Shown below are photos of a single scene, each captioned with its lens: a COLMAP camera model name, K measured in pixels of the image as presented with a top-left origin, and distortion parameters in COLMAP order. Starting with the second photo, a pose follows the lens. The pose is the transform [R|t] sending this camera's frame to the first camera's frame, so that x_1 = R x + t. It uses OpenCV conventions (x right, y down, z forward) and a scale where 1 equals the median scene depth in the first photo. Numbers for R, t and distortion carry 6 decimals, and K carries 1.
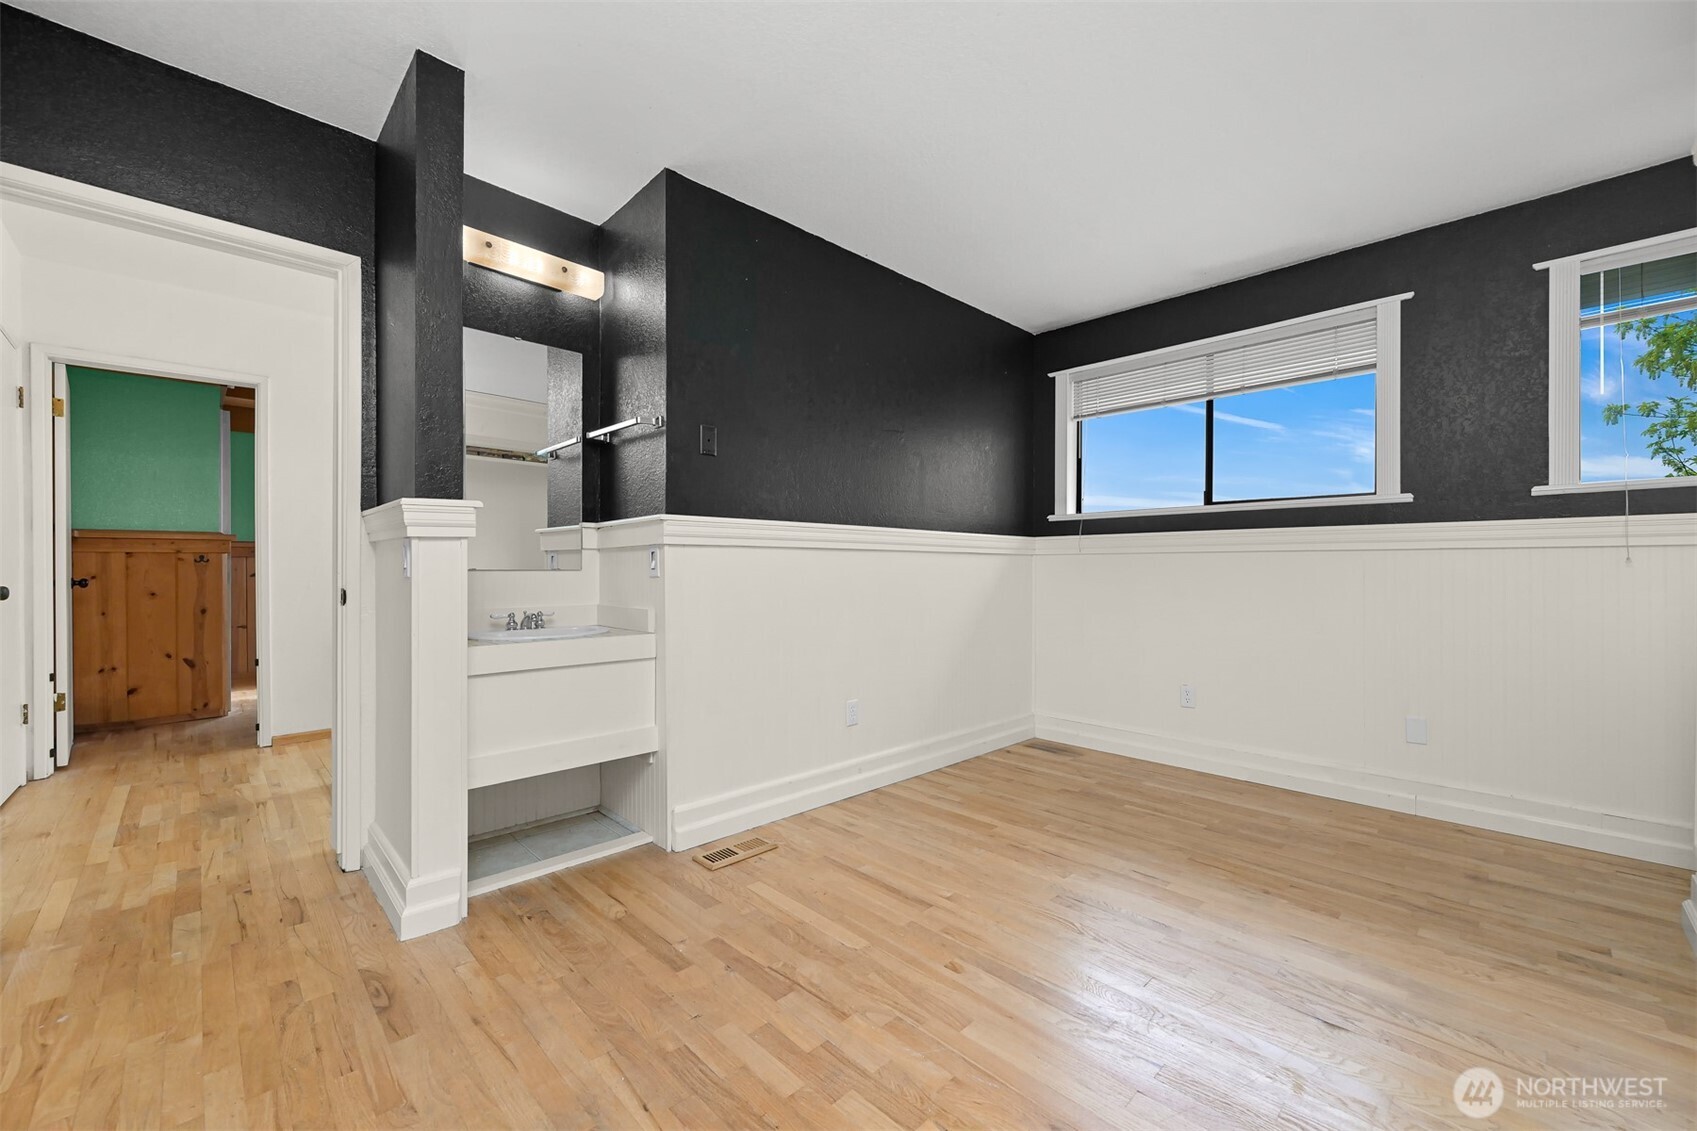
lens RADIAL K [[679.7, 0, 853.8], [0, 679.7, 569.0], [0, 0, 1]] dist [0.000153, -0.000089]
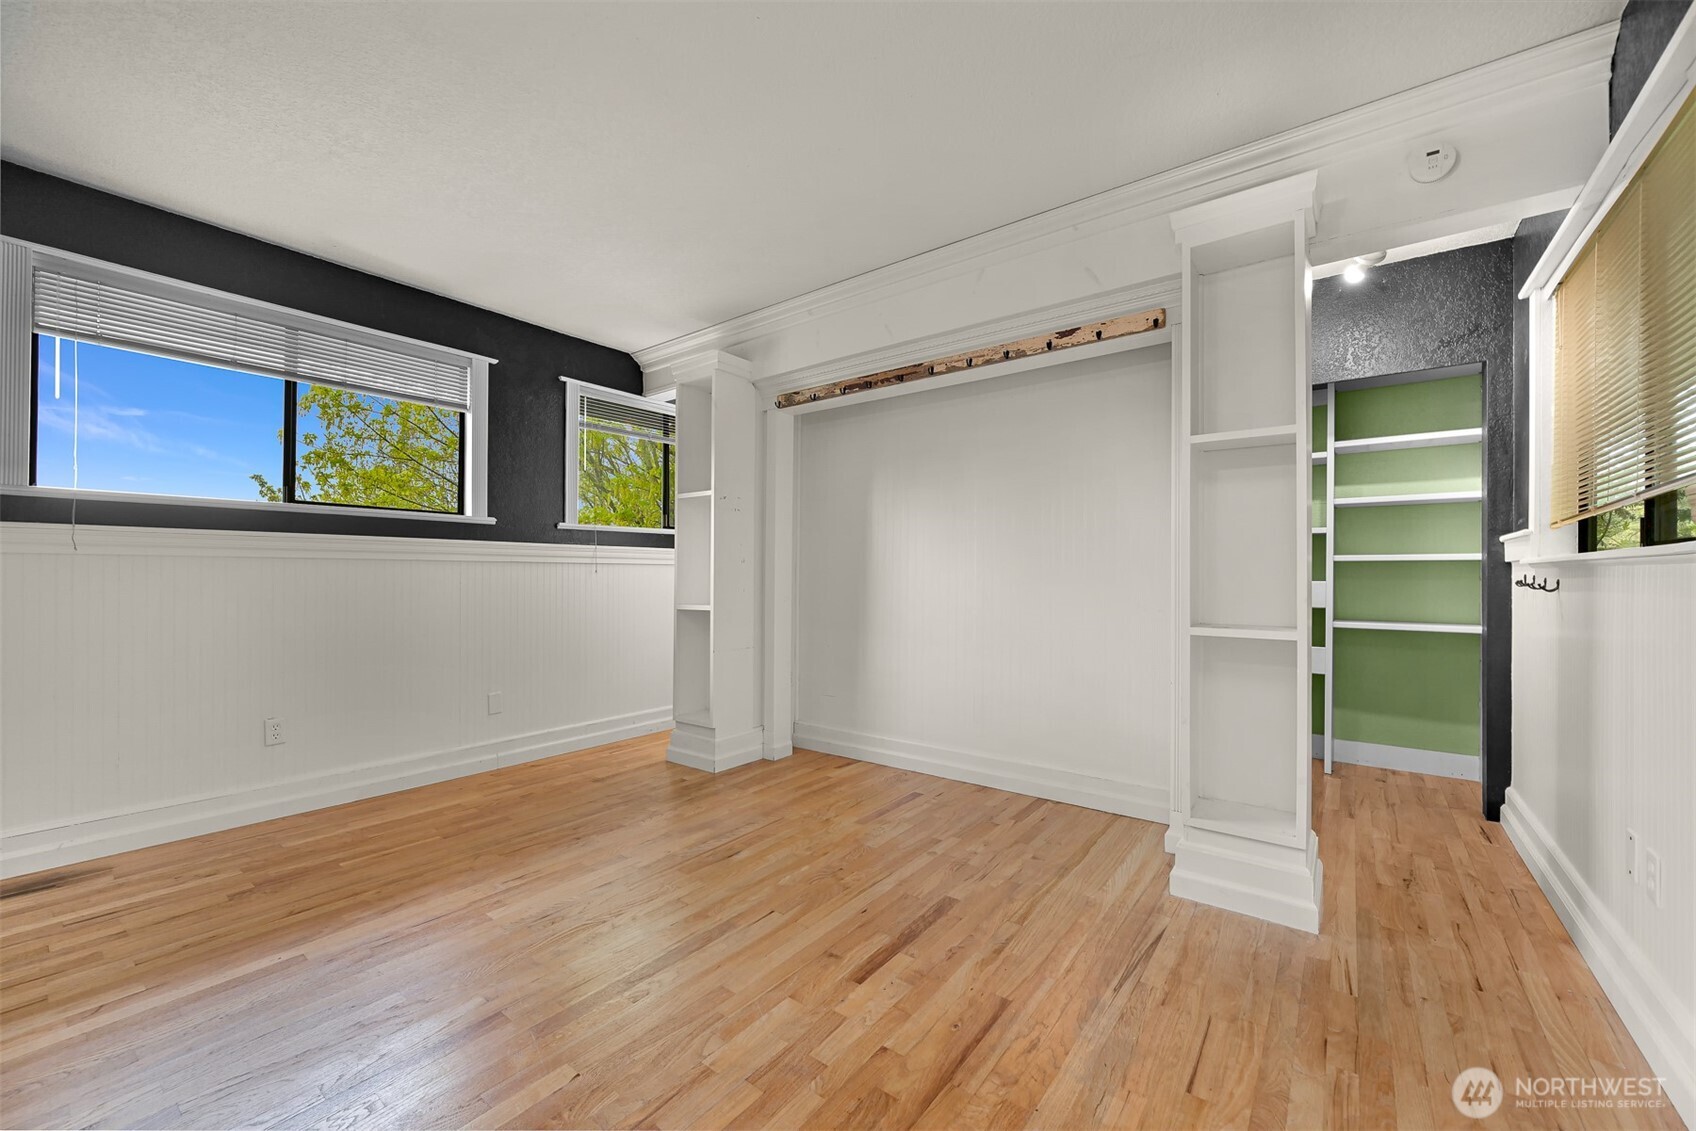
lens RADIAL K [[679.3, 0, 853.3], [0, 679.3, 569.0], [0, 0, 1]] dist [0.000153, -0.000089]
pose [[-0.162697, 0.004808, 0.986664, -0.548843], [-0.004907, 0.999972, -0.005682, -0.011322], [-0.986664, -0.005766, -0.162669, 0.548686]]
